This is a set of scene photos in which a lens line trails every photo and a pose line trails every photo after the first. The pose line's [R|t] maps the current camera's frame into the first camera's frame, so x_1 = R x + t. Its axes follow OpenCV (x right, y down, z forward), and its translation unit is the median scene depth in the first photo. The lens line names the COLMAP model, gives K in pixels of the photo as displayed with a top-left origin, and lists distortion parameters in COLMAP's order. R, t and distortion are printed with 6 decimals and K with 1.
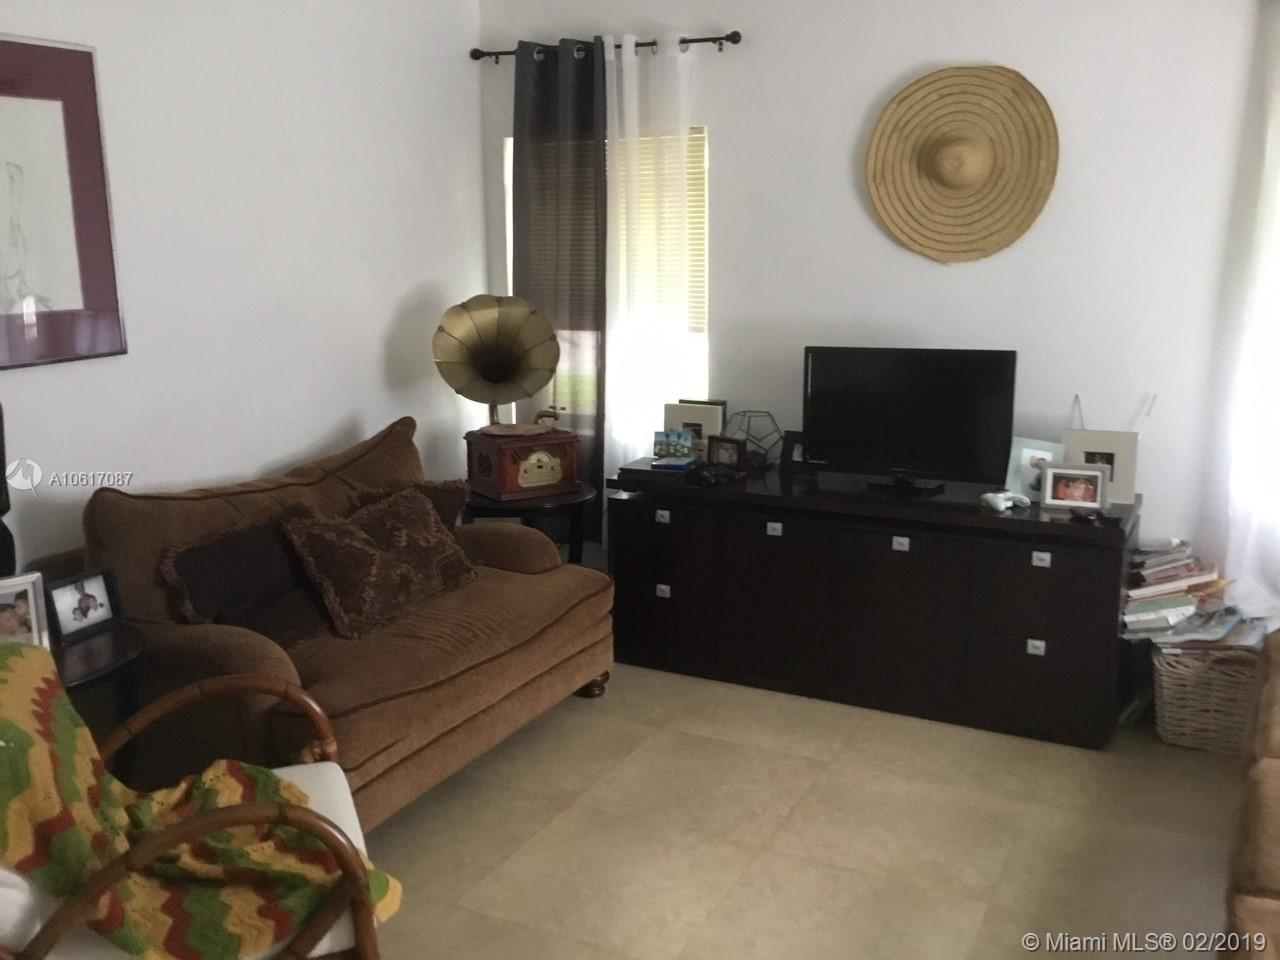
lens RADIAL K [[1155.1, 0, 630.6], [0, 1155.1, 478.5], [0, 0, 1]] dist [0.117499, -0.232867]
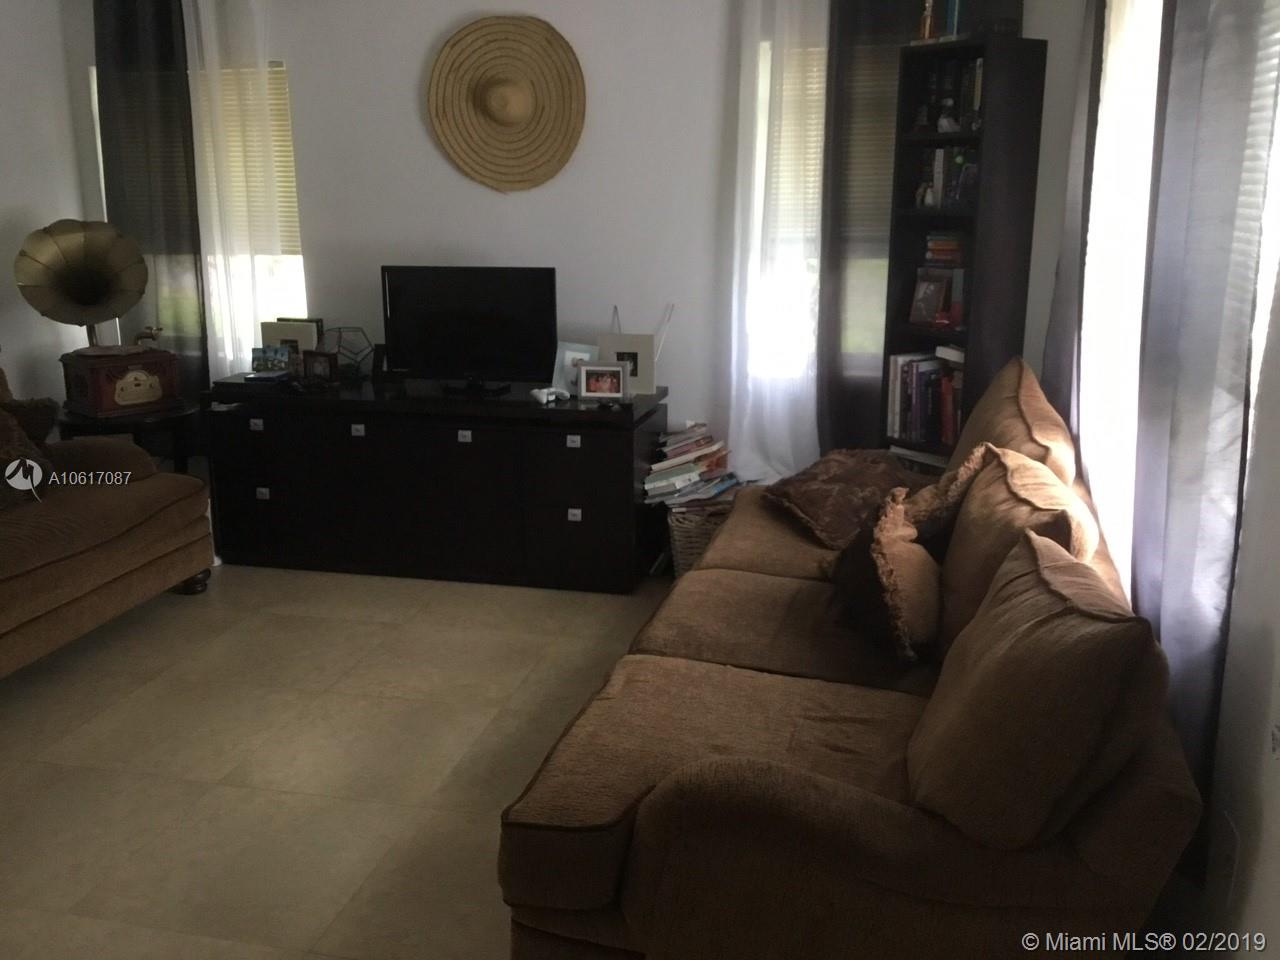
lens RADIAL K [[1155.1, 0, 630.6], [0, 1155.1, 478.5], [0, 0, 1]] dist [0.117499, -0.232867]
pose [[0.970566, -0.056600, 0.234090, 0.111400], [0.044407, 0.997384, 0.057037, 0.036901], [-0.236706, -0.044963, 0.970540, -0.151556]]
